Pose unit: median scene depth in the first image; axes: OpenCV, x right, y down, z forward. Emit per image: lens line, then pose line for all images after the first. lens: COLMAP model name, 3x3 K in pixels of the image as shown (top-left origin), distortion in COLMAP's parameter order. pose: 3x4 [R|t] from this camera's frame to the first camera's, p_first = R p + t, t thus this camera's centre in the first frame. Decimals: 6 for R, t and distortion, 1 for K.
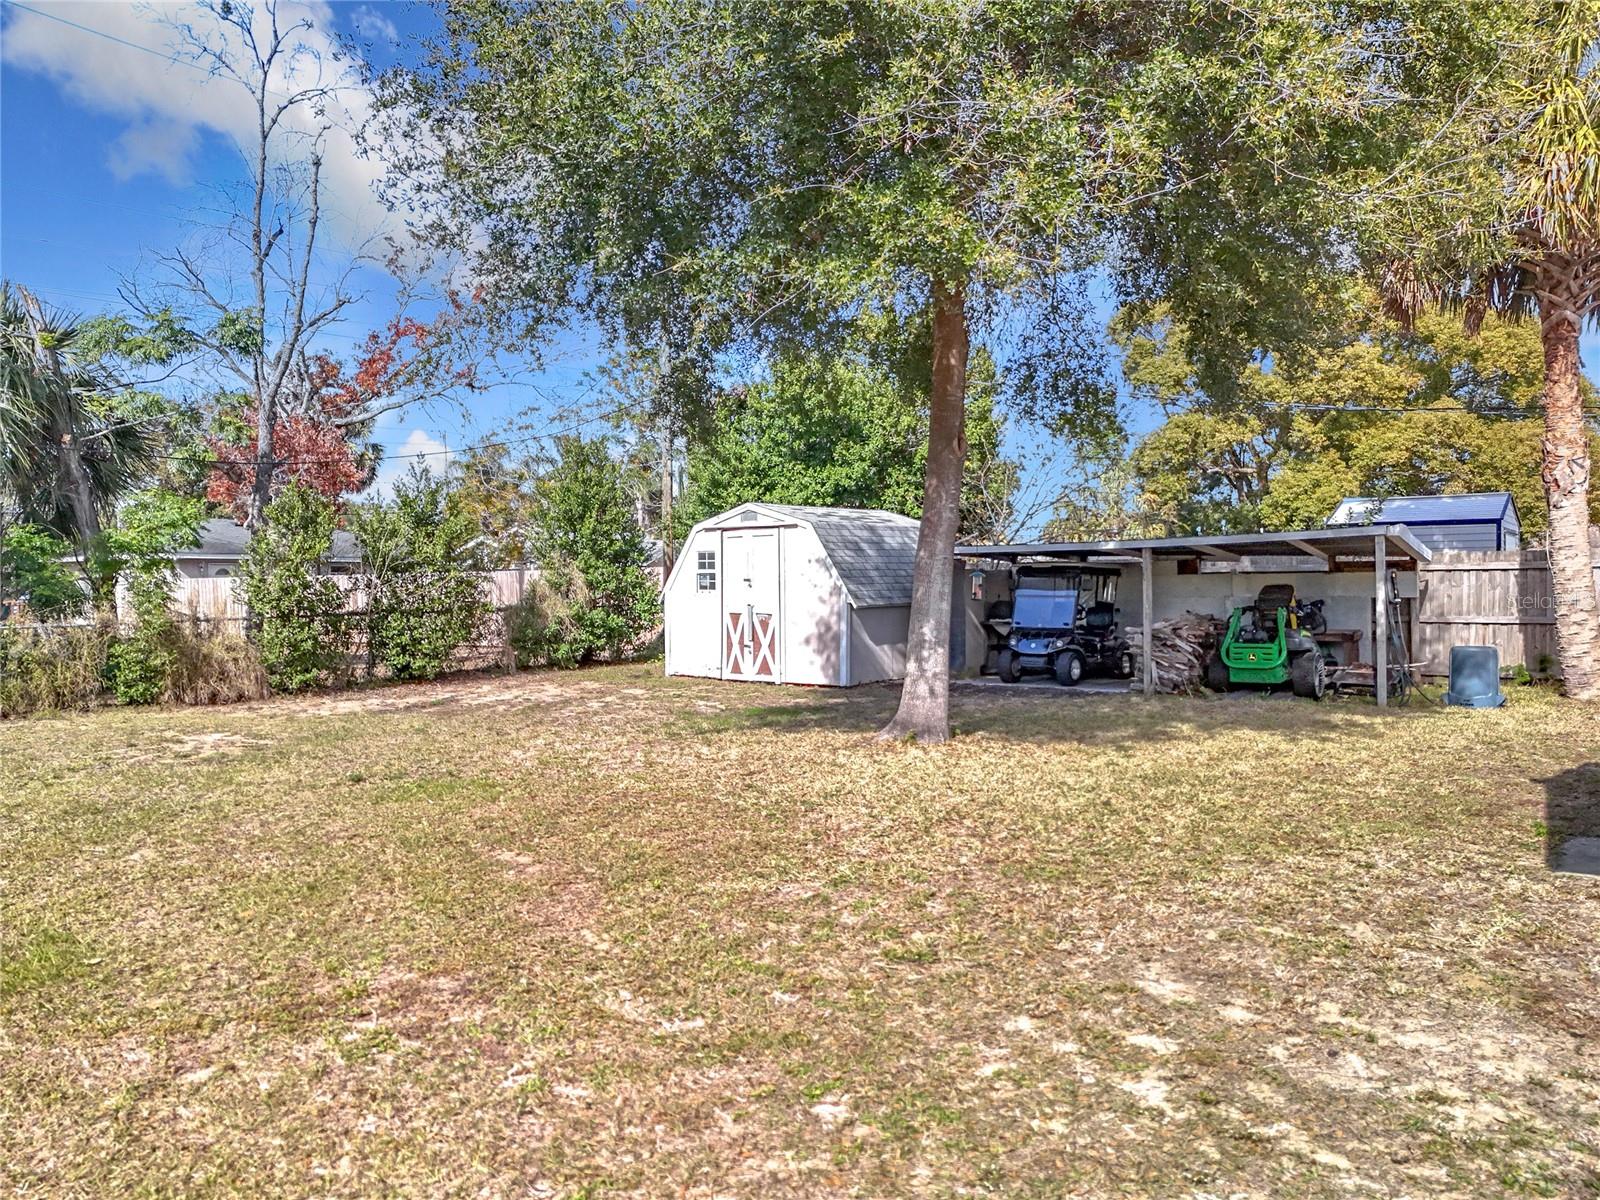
lens RADIAL K [[1178.7, 0, 803.3], [0, 1178.7, 580.5], [0, 0, 1]] dist [0.056376, -0.044864]
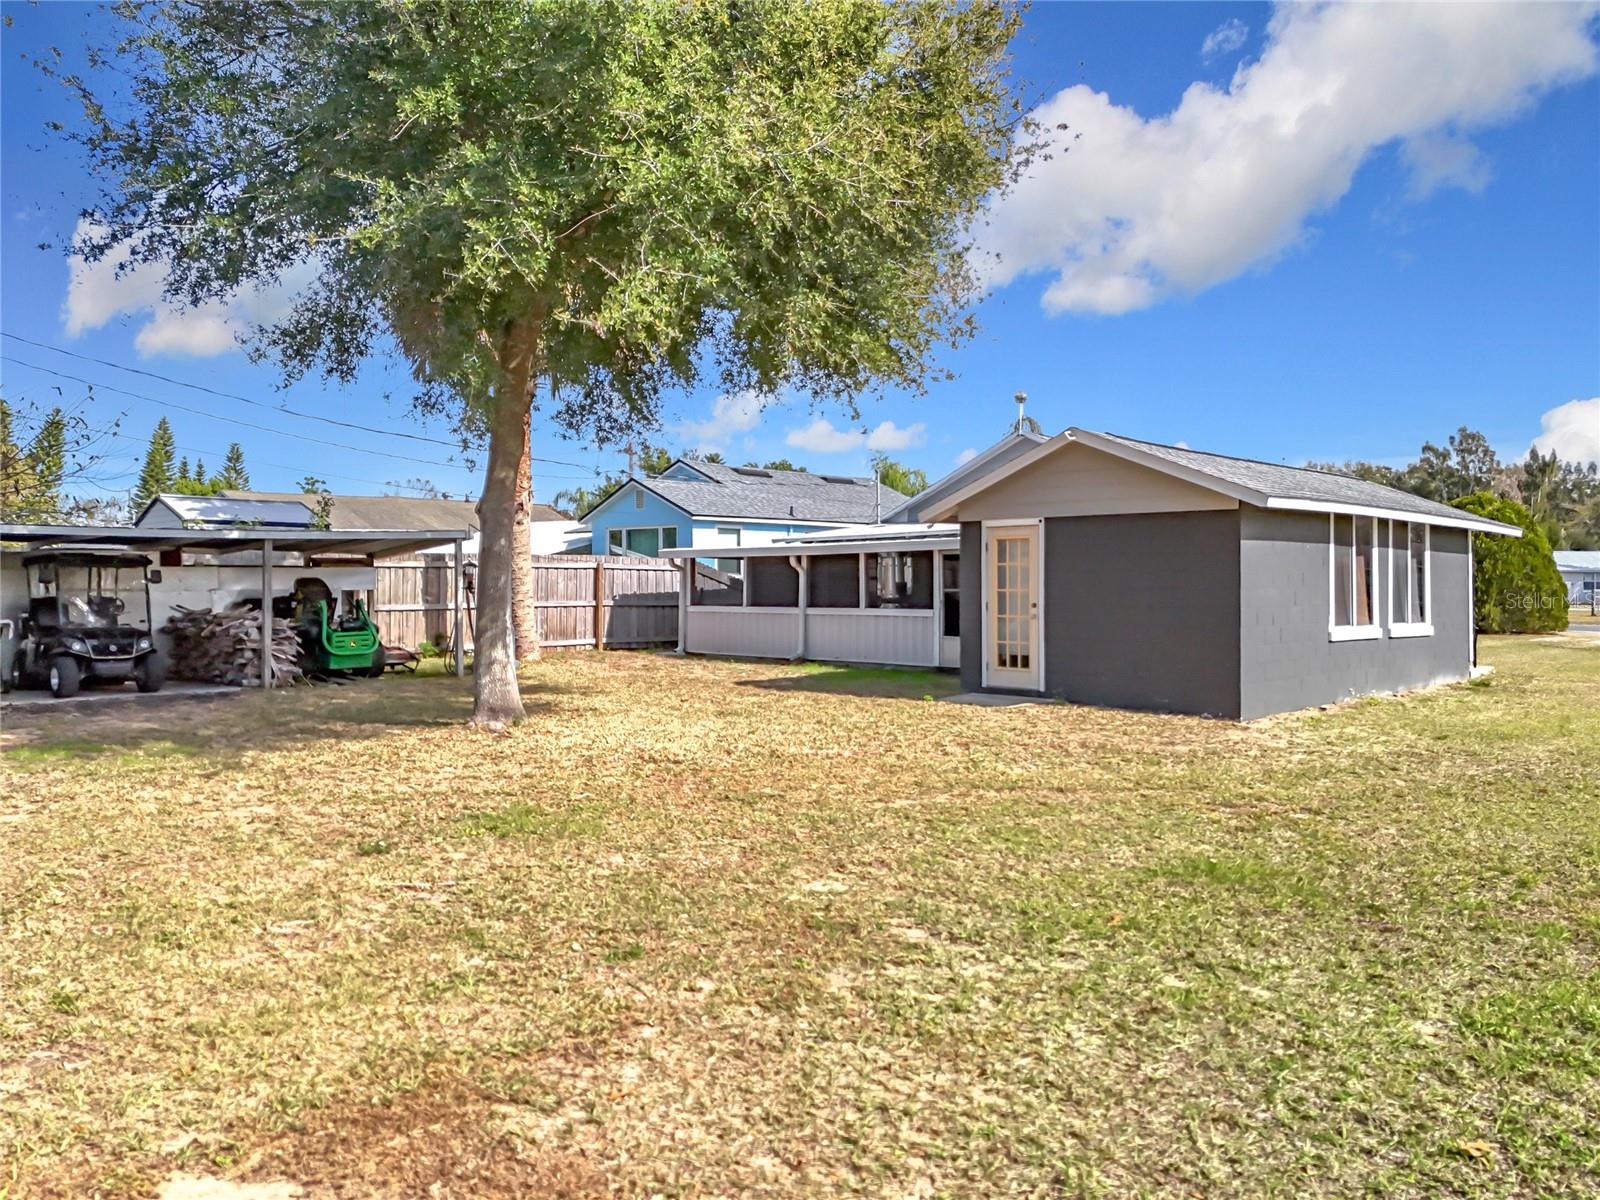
lens RADIAL K [[1215.5, 0, 797.7], [0, 1215.5, 582.3], [0, 0, 1]] dist [0.048422, -0.042350]
pose [[0.145628, 0.006849, 0.989316, -0.554196], [-0.000469, 0.999976, -0.006854, 0.013345], [-0.989339, 0.000534, 0.145628, 0.366861]]
